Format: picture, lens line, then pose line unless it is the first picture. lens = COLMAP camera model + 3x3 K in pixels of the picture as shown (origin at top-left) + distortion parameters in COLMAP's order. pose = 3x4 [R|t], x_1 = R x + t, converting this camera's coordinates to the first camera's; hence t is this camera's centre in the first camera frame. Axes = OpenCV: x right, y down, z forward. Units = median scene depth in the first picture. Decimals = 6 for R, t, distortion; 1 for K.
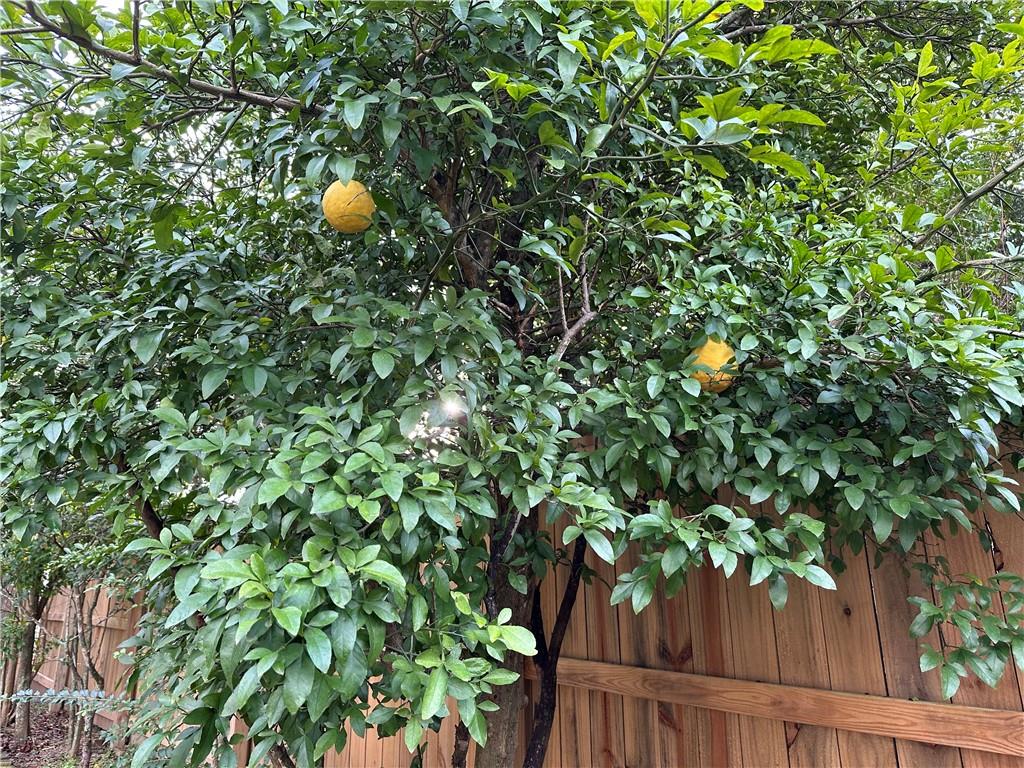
lens RADIAL K [[719.9, 0, 511.4], [0, 719.9, 386.0], [0, 0, 1]] dist [0.013768, -0.001549]
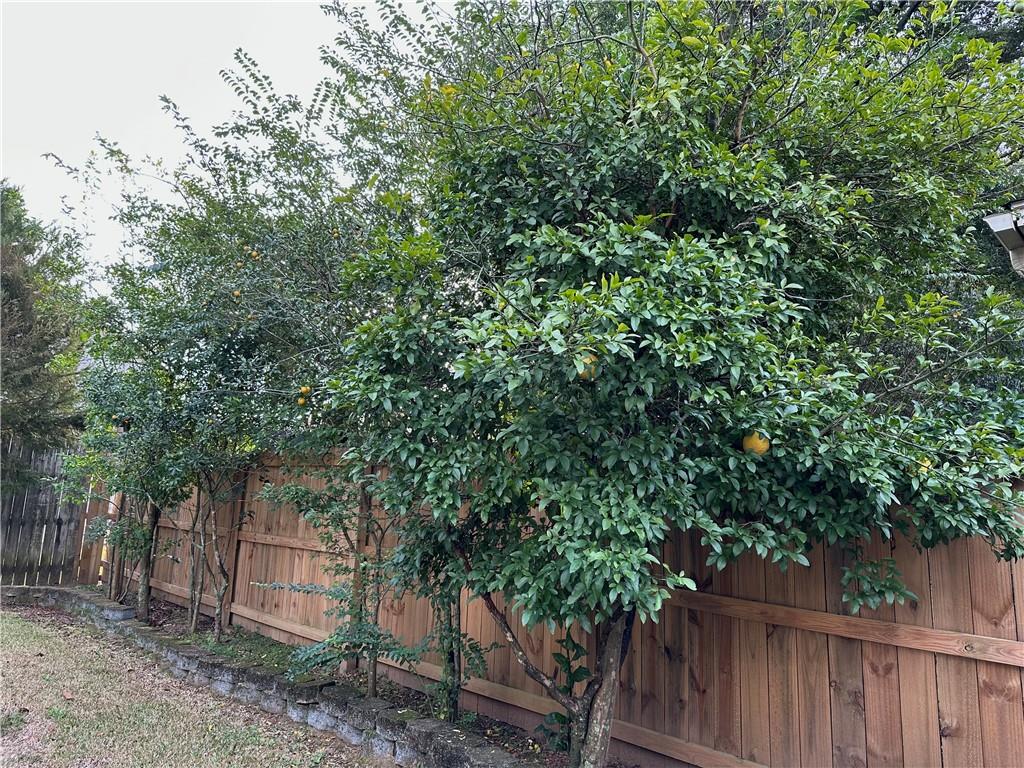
lens RADIAL K [[719.9, 0, 512.8], [0, 719.9, 382.5], [0, 0, 1]] dist [0.013768, -0.001549]
pose [[0.997600, 0.058928, 0.036359, -0.525418], [-0.062693, 0.991613, 0.113020, -0.429112], [-0.029394, -0.115029, 0.992927, -1.022310]]
